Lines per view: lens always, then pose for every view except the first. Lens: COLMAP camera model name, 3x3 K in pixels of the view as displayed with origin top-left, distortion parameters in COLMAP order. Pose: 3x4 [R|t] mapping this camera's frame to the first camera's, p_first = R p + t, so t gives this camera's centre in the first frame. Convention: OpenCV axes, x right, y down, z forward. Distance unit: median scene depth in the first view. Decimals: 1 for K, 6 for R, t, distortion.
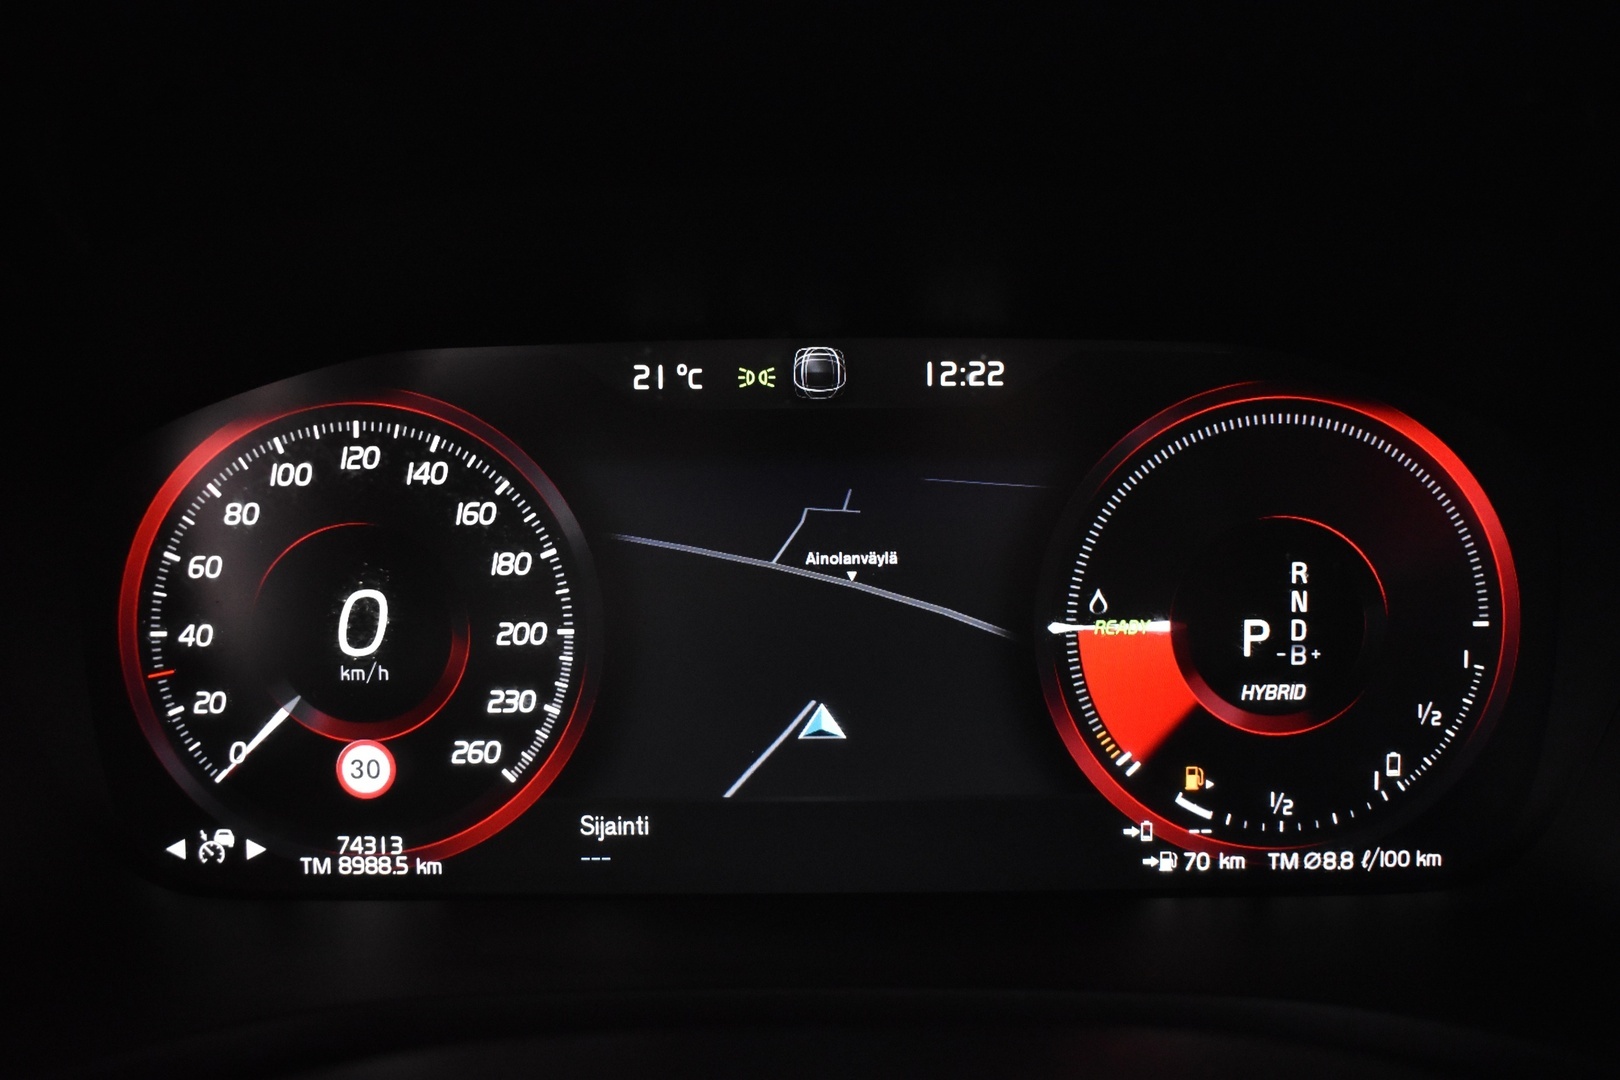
lens RADIAL K [[1488.4, 0, 807.0], [0, 1488.4, 555.6], [0, 0, 1]] dist [-0.068271, 0.000000]
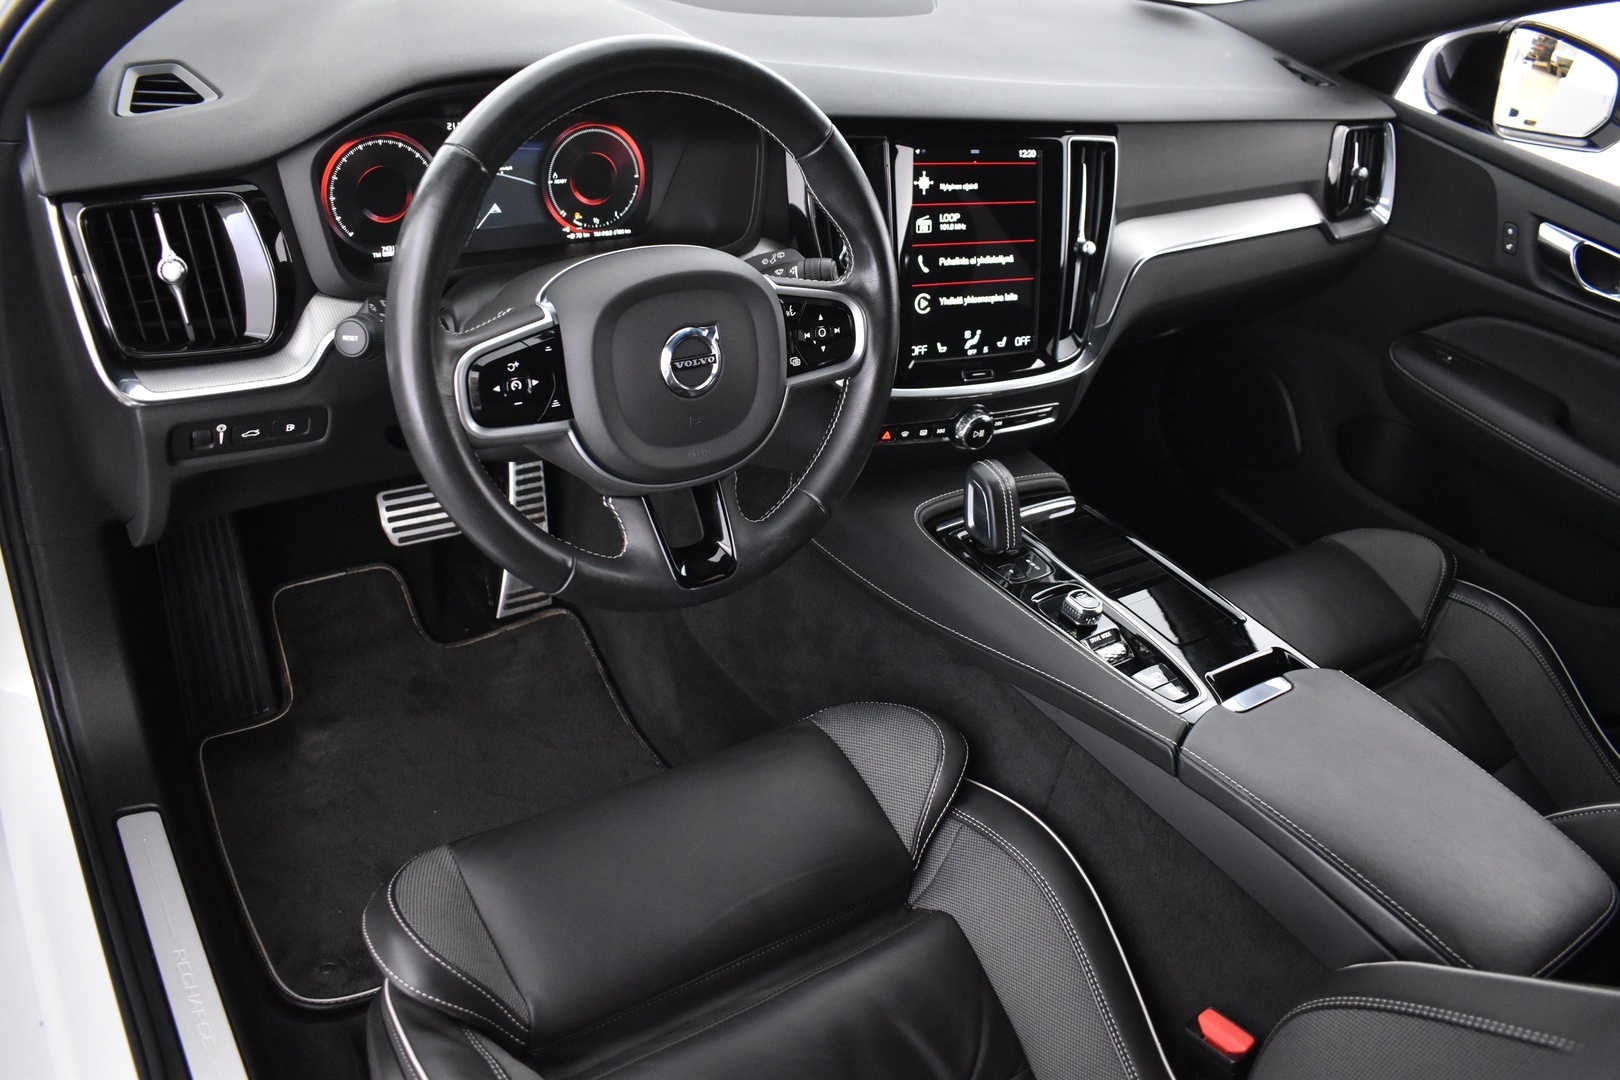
lens RADIAL K [[1248.8, 0, 817.8], [0, 1248.8, 536.0], [0, 0, 1]] dist [-0.079988, -0.003948]
pose [[0.819850, -0.202727, 0.535488, -1.292749], [-0.013484, 0.928128, 0.372018, -0.338075], [-0.572419, -0.312219, 0.758192, -2.444825]]
